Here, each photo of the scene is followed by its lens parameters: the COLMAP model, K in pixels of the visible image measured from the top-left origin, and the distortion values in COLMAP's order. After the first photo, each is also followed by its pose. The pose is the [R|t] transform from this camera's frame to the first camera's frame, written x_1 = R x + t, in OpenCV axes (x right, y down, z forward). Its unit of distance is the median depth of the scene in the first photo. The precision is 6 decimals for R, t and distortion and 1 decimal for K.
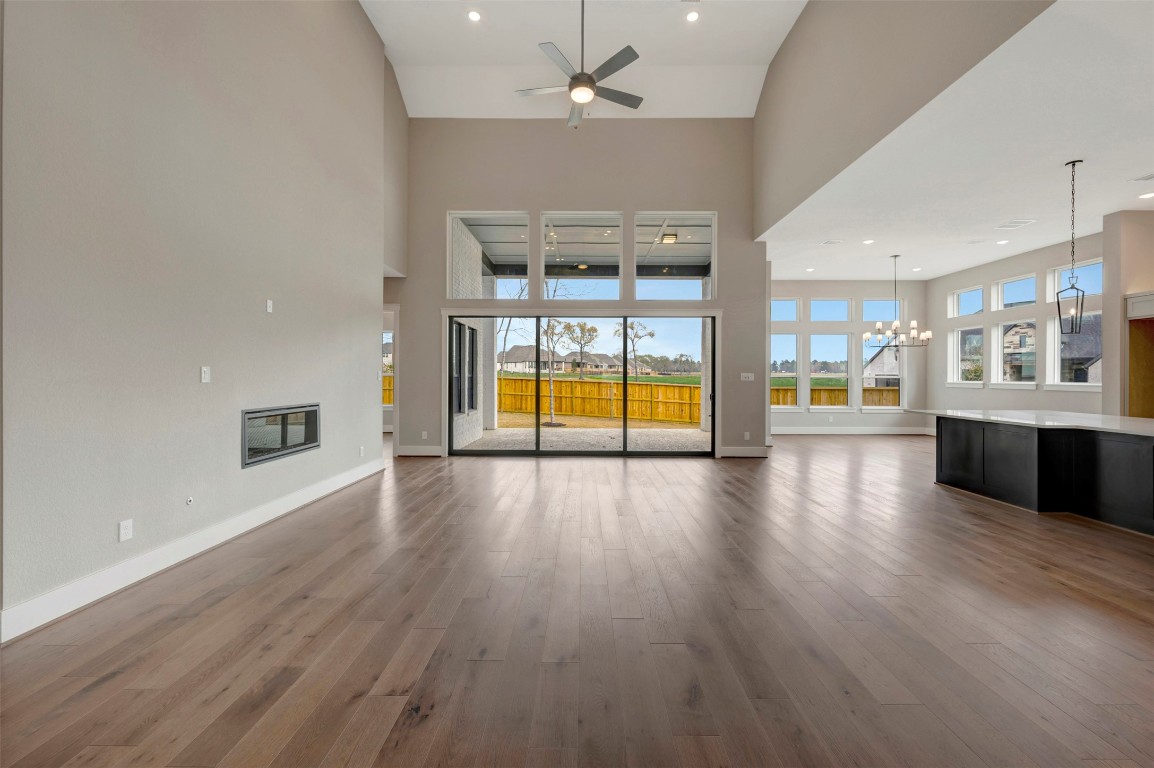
lens RADIAL K [[455.4, 0, 579.9], [0, 455.4, 371.7], [0, 0, 1]] dist [0.000064, -0.000405]
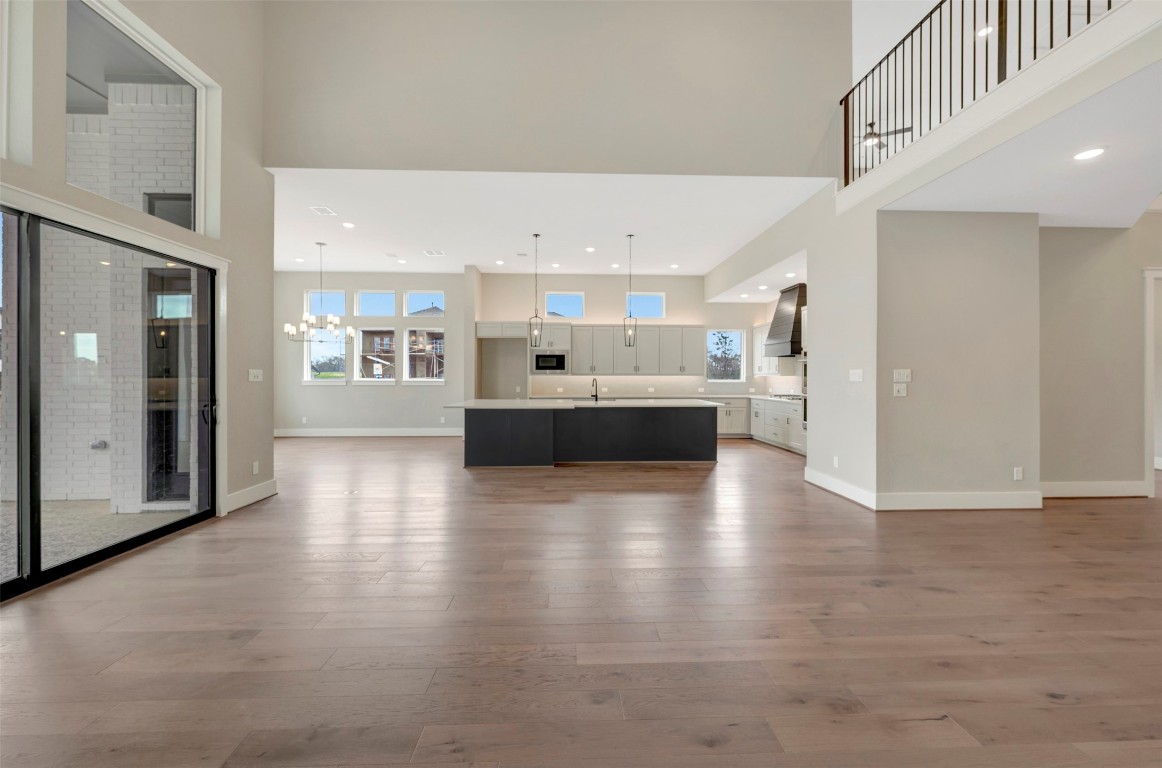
lens RADIAL K [[466.1, 0, 583.2], [0, 466.1, 378.4], [0, 0, 1]] dist [-0.001148, -0.000216]
pose [[-0.042555, -0.009235, 0.999051, -0.127283], [-0.010700, 0.999904, 0.008787, 0.002108], [-0.999037, -0.010316, -0.042649, 0.235808]]
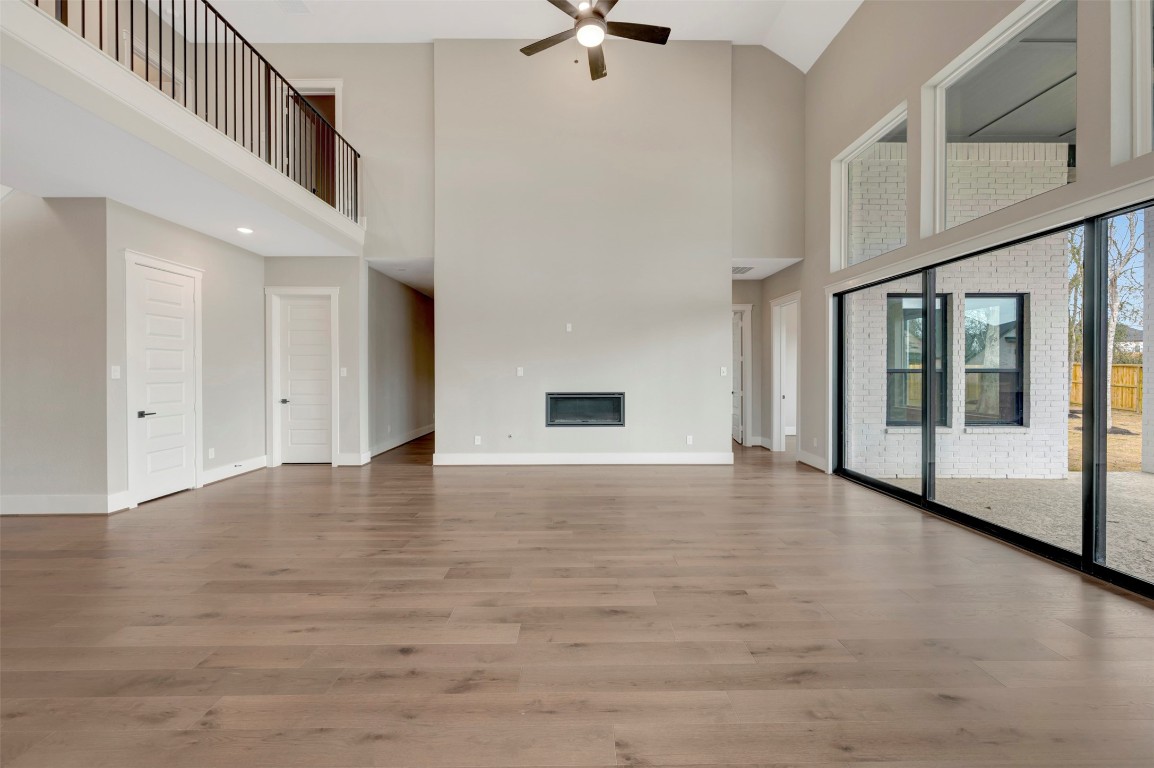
lens RADIAL K [[455.4, 0, 579.9], [0, 455.4, 371.7], [0, 0, 1]] dist [0.000064, -0.000405]
pose [[0.016194, -0.003754, -0.999862, 0.202271], [0.011991, 0.999922, -0.003560, 0.003119], [0.999797, -0.011931, 0.016237, 0.232754]]
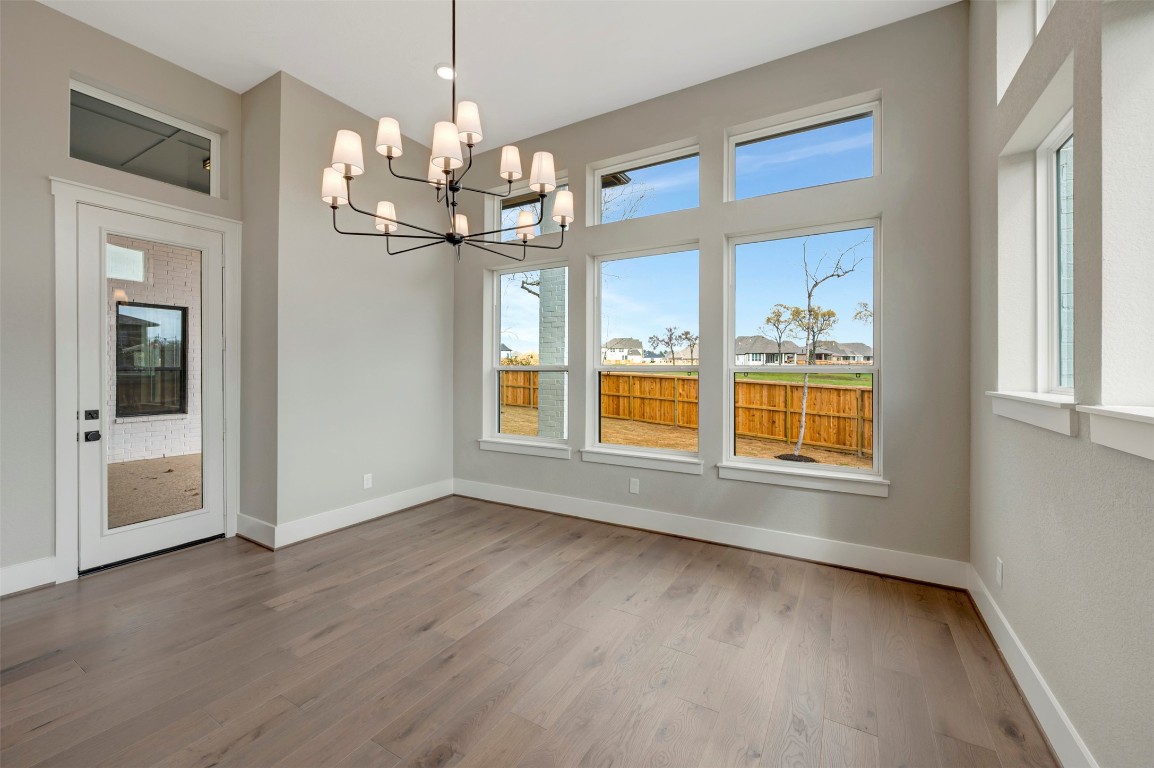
lens RADIAL K [[455.4, 0, 579.9], [0, 455.4, 371.7], [0, 0, 1]] dist [0.000064, -0.000405]
pose [[0.862466, -0.000629, -0.506114, 0.403684], [0.007167, 0.999914, 0.010970, 0.005797], [0.506064, -0.013088, 0.862397, 0.388949]]
